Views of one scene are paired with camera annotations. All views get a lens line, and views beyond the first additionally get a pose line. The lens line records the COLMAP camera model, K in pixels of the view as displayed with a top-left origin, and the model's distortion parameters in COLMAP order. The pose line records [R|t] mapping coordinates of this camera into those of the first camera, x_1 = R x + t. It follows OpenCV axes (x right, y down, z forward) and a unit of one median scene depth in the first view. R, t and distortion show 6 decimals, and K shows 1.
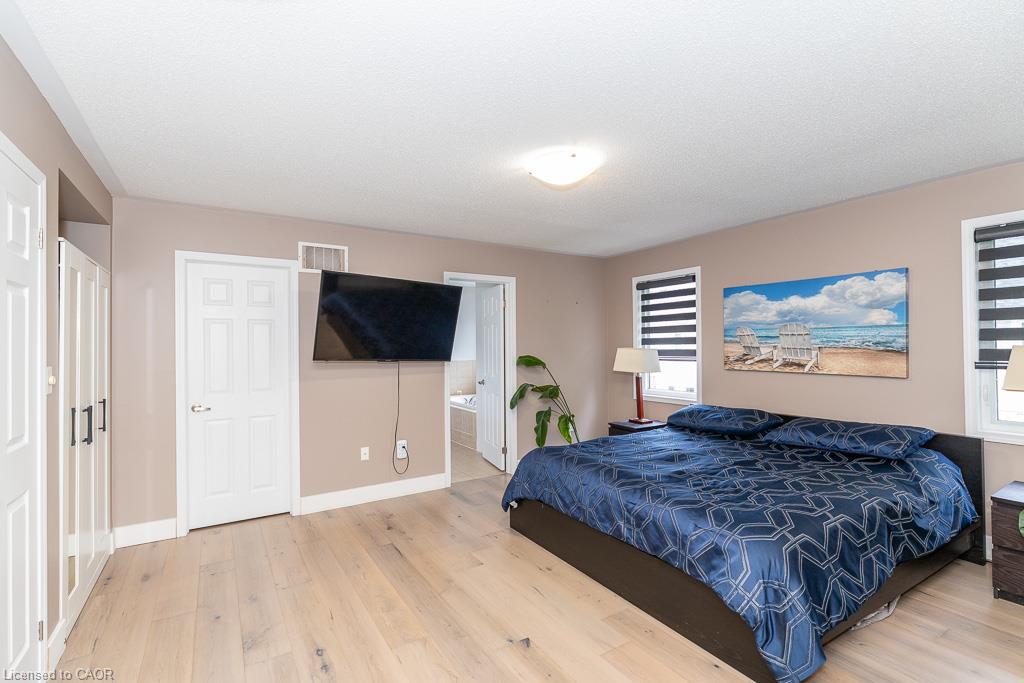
lens RADIAL K [[466.9, 0, 512.8], [0, 466.9, 341.5], [0, 0, 1]] dist [-0.001418, -0.000195]
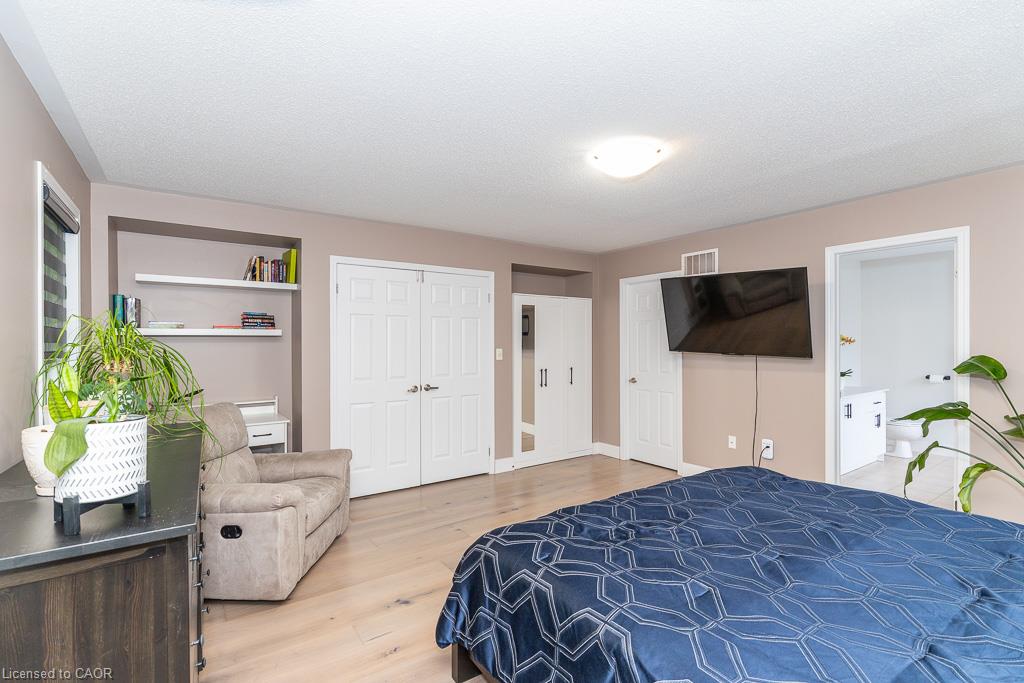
lens RADIAL K [[466.9, 0, 513.7], [0, 466.9, 342.2], [0, 0, 1]] dist [-0.001418, -0.000195]
pose [[0.041679, 0.005569, -0.999116, 0.798388], [0.009415, 0.999938, 0.005966, 0.005775], [0.999087, -0.009656, 0.041624, 0.531455]]
